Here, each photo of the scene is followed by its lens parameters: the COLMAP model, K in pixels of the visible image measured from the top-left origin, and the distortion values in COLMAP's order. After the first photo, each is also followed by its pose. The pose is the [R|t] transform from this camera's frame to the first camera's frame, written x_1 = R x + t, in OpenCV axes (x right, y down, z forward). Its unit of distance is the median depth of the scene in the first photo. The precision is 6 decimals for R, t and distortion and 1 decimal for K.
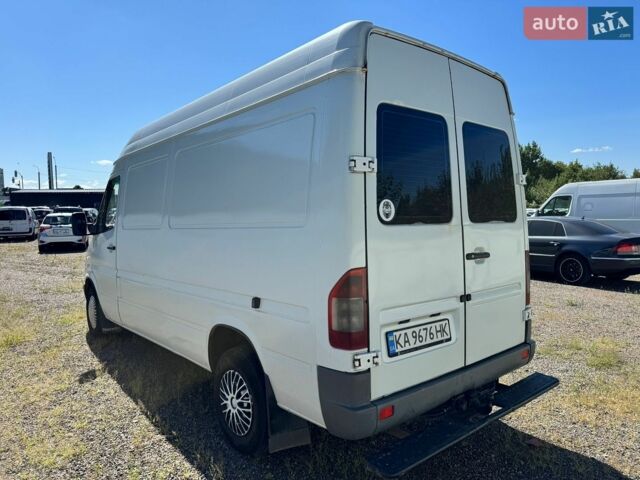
lens RADIAL K [[446.7, 0, 320.0], [0, 446.7, 240.0], [0, 0, 1]] dist [0.064038, -0.087494]
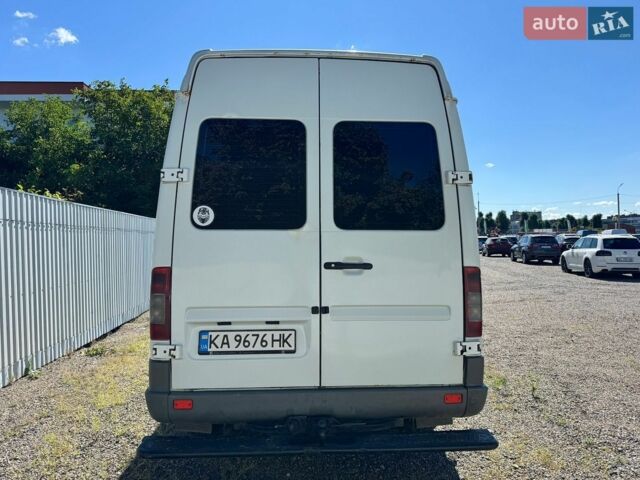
lens RADIAL K [[446.7, 0, 320.0], [0, 446.7, 240.0], [0, 0, 1]] dist [0.064038, -0.087494]
pose [[0.816303, -0.001353, -0.577622, 0.924136], [-0.032365, 0.998319, -0.048077, 0.031779], [0.576716, 0.057940, 0.814887, 0.265039]]
